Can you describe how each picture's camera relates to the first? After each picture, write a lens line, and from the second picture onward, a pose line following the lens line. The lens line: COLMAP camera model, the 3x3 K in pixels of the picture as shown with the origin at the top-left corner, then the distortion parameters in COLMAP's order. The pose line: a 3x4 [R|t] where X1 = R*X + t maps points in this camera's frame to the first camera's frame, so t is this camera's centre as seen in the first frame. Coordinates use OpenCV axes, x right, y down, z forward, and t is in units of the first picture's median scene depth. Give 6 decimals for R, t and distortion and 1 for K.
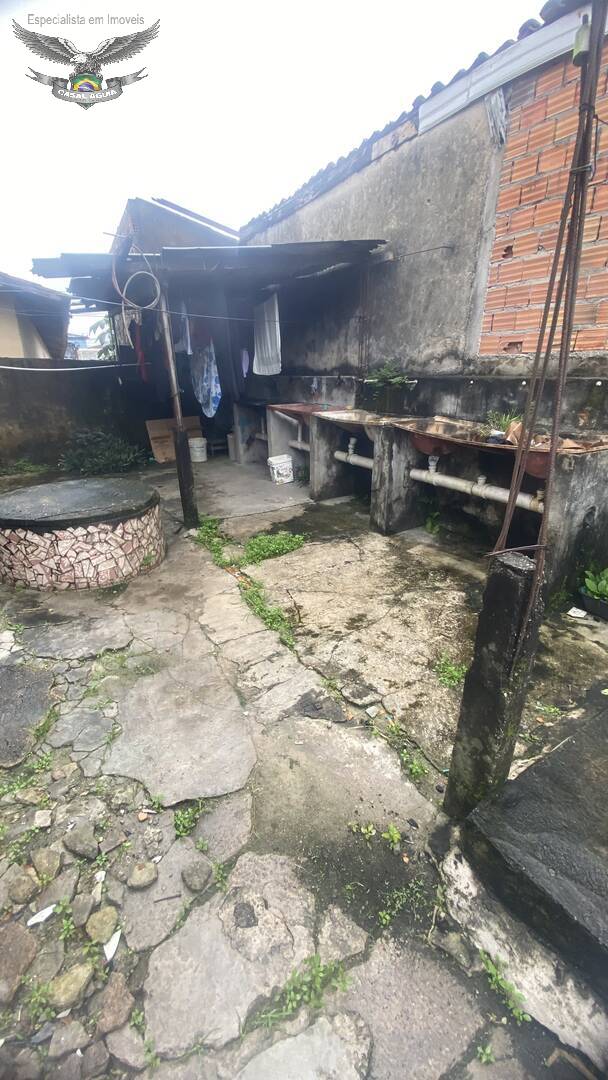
lens RADIAL K [[439.7, 0, 308.5], [0, 439.7, 539.6], [0, 0, 1]] dist [0.019076, -0.019636]
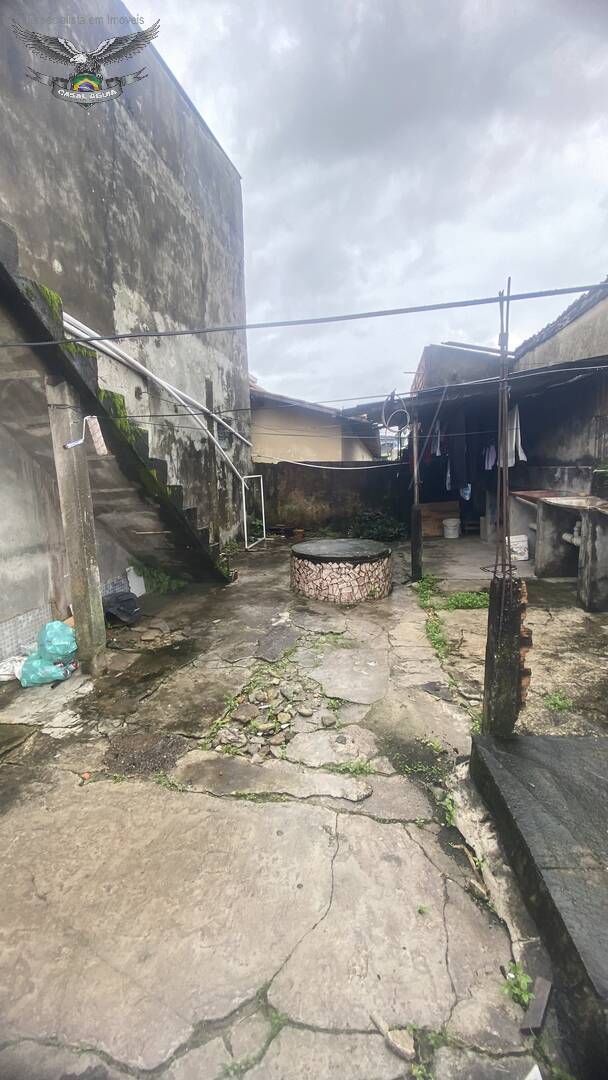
lens RADIAL K [[439.7, 0, 302.5], [0, 439.7, 536.6], [0, 0, 1]] dist [0.019076, -0.019636]
pose [[0.789352, 0.069727, -0.609968, 0.346999], [-0.187685, 0.973372, -0.131612, 0.107486], [0.584549, 0.218371, 0.781420, -0.337908]]
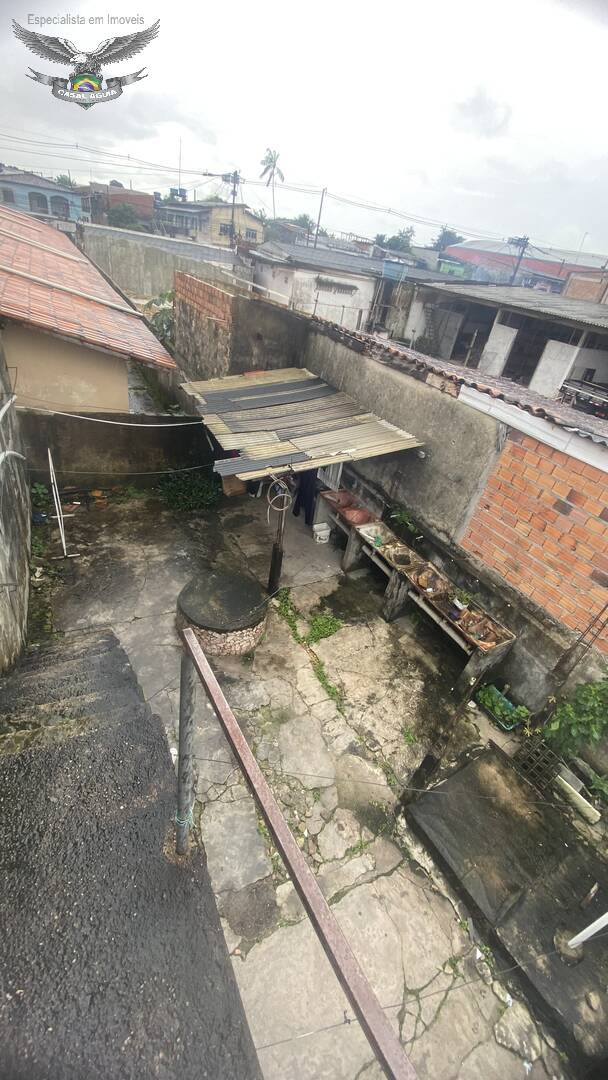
lens RADIAL K [[439.7, 0, 309.4], [0, 439.7, 536.0], [0, 0, 1]] dist [0.019076, -0.019636]
pose [[0.987434, 0.137388, 0.078088, -0.402570], [-0.151154, 0.965277, 0.213058, -0.857939], [-0.046105, -0.222184, 0.973914, -0.777050]]
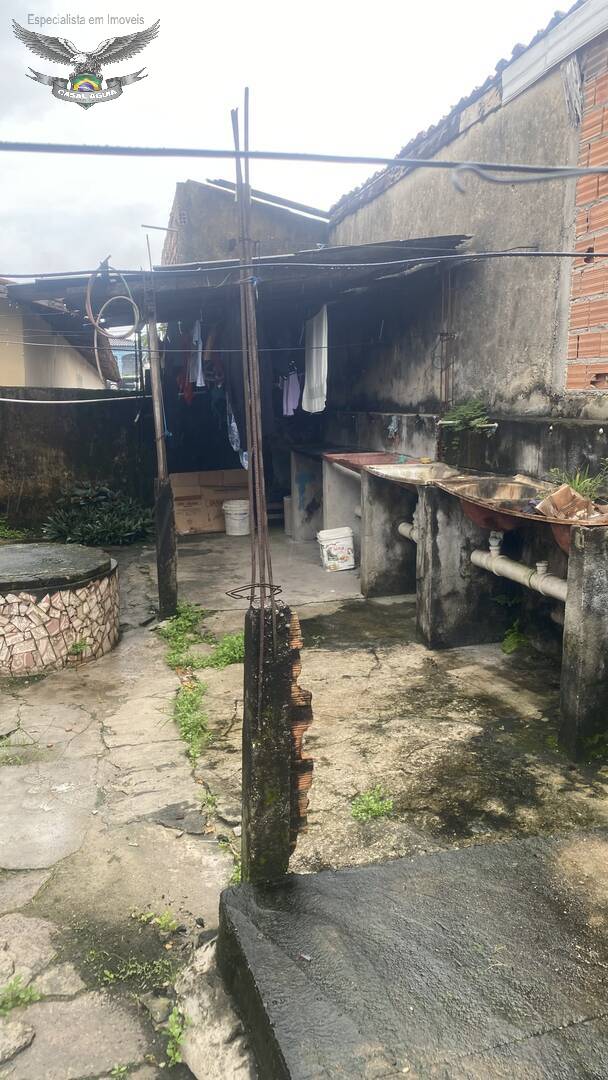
lens RADIAL K [[831.8, 0, 316.8], [0, 831.8, 534.8], [0, 0, 1]] dist [0.058440, -0.086951]
pose [[0.965588, 0.043558, -0.256405, 0.415658], [-0.093542, 0.978065, -0.186113, 0.091570], [0.242674, 0.203693, 0.948482, -0.321132]]
